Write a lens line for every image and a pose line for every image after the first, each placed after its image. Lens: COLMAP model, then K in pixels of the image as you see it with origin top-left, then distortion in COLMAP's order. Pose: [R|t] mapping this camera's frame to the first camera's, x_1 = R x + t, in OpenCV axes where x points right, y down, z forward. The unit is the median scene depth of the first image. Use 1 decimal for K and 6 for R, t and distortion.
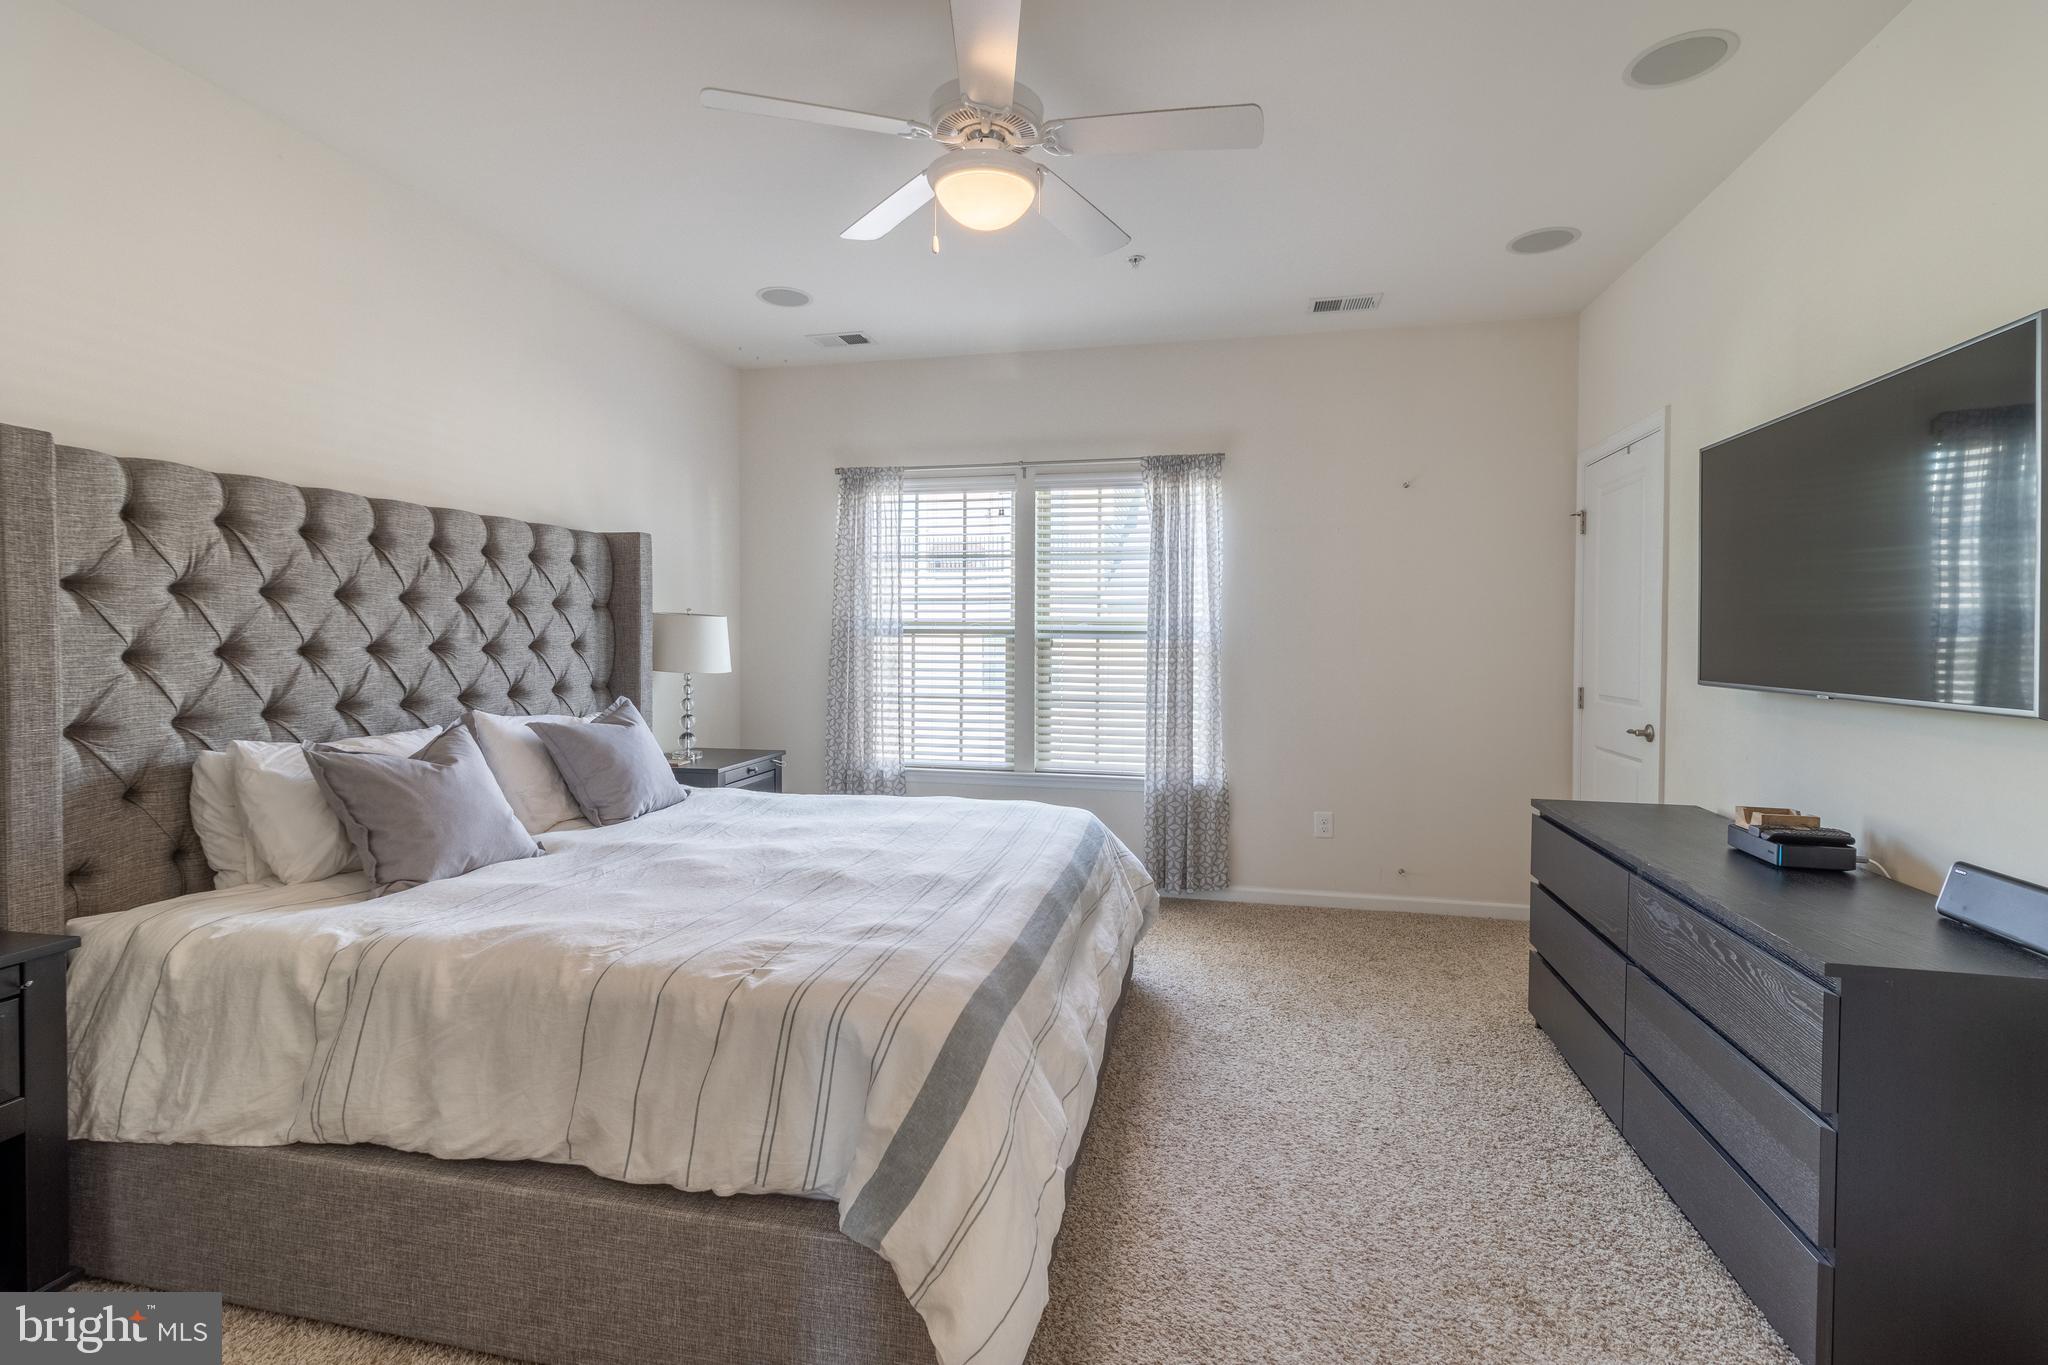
lens RADIAL K [[952.9, 0, 1030.2], [0, 952.9, 652.0], [0, 0, 1]] dist [-0.000474, 0.000286]
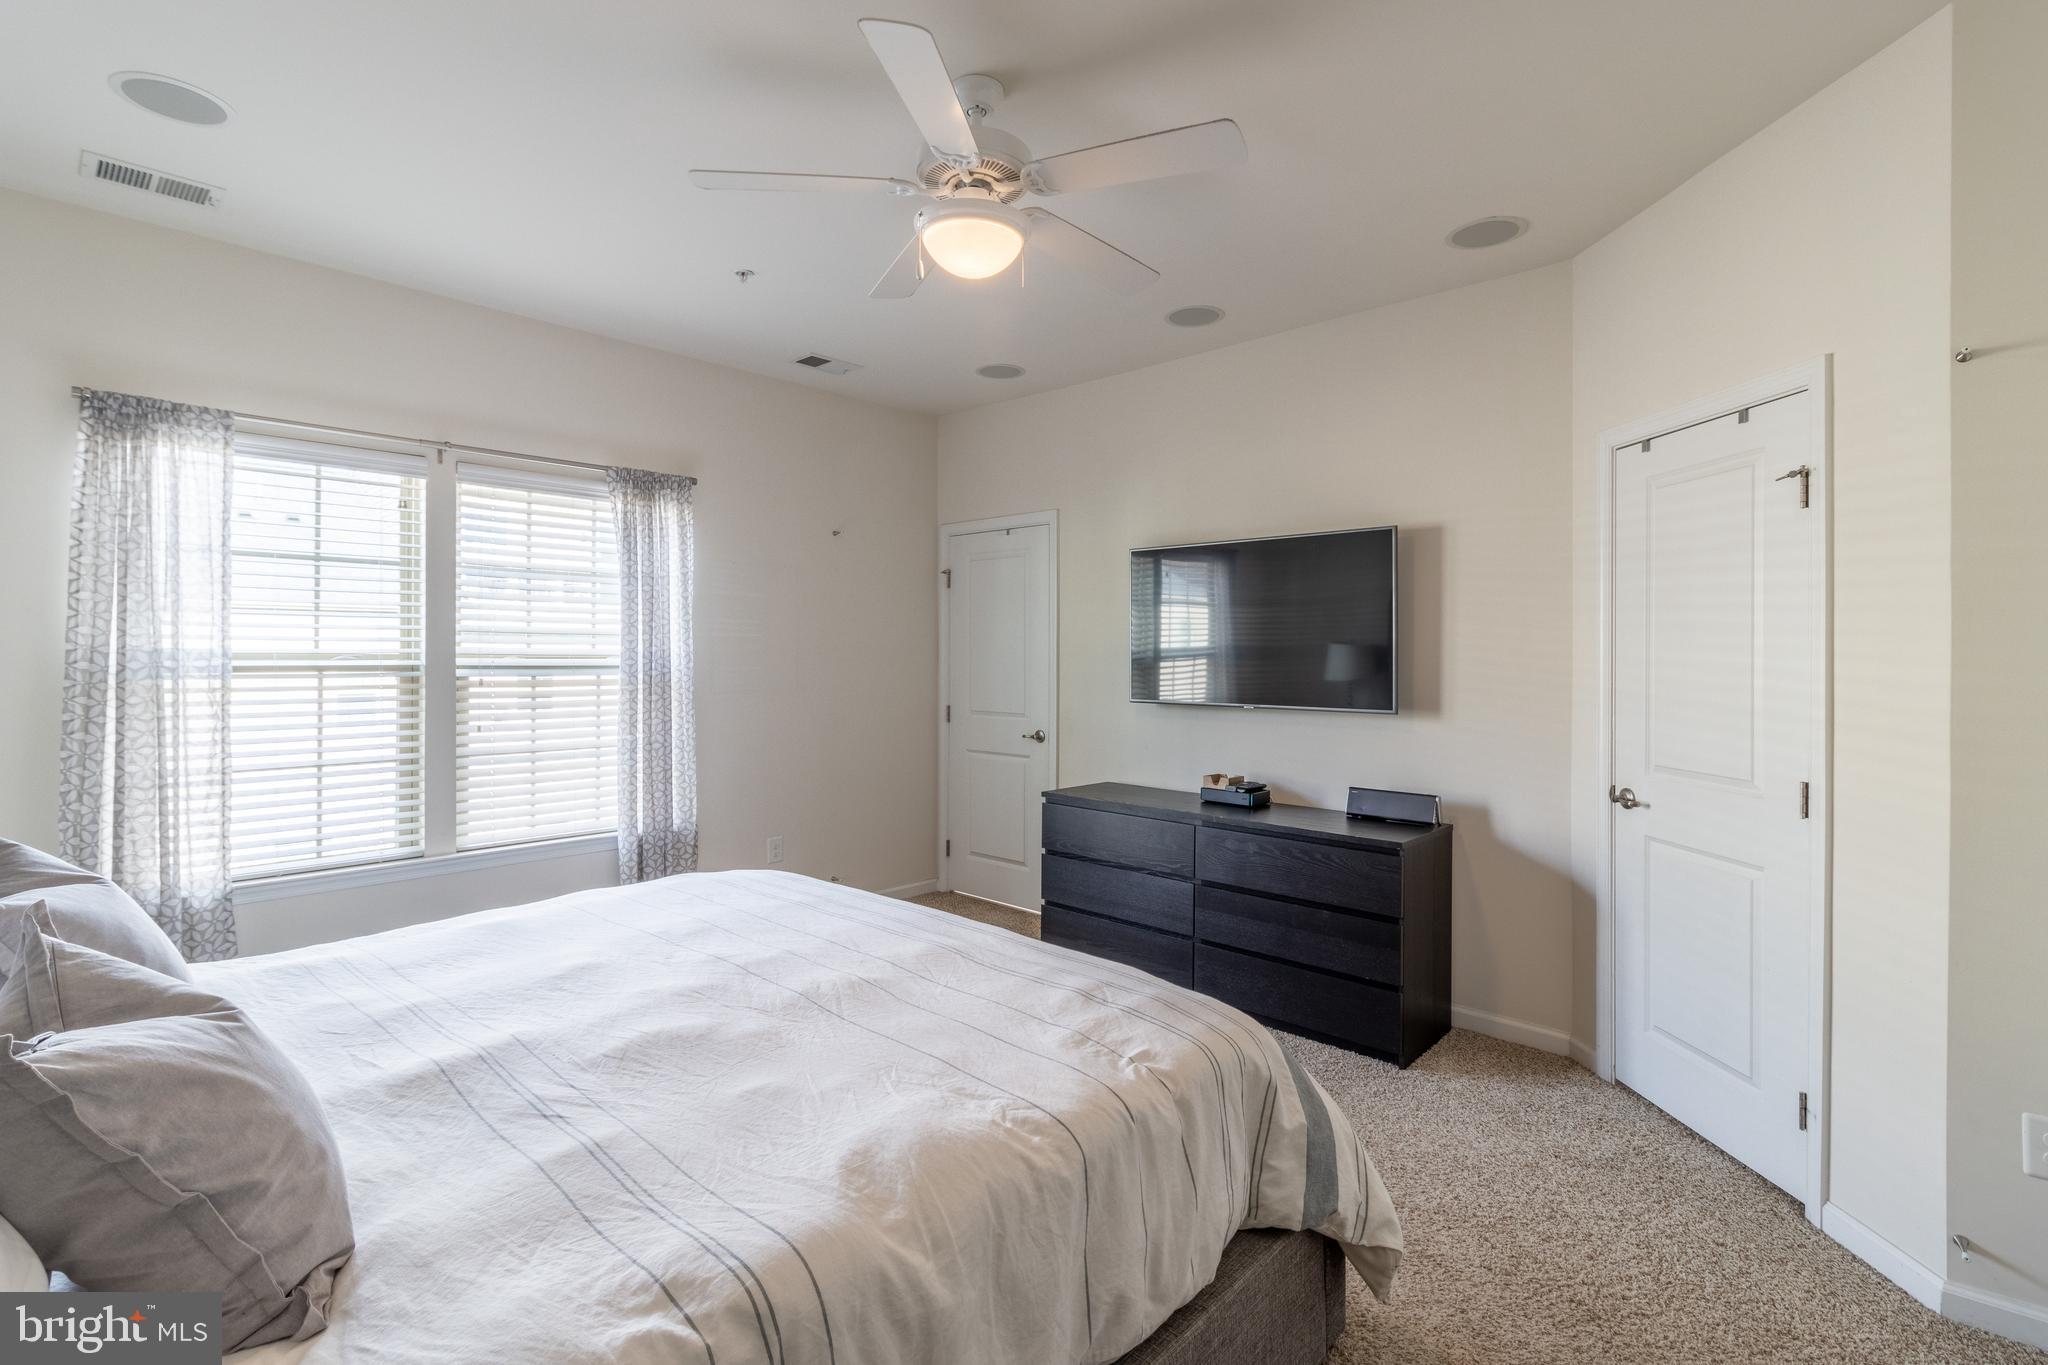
lens RADIAL K [[952.9, 0, 1030.2], [0, 952.9, 652.0], [0, 0, 1]] dist [-0.000474, 0.000286]
pose [[0.494311, -0.001484, 0.869284, -0.427664], [0.013050, 0.999899, -0.005714, -0.023676], [-0.869187, 0.014169, 0.494281, 0.227309]]
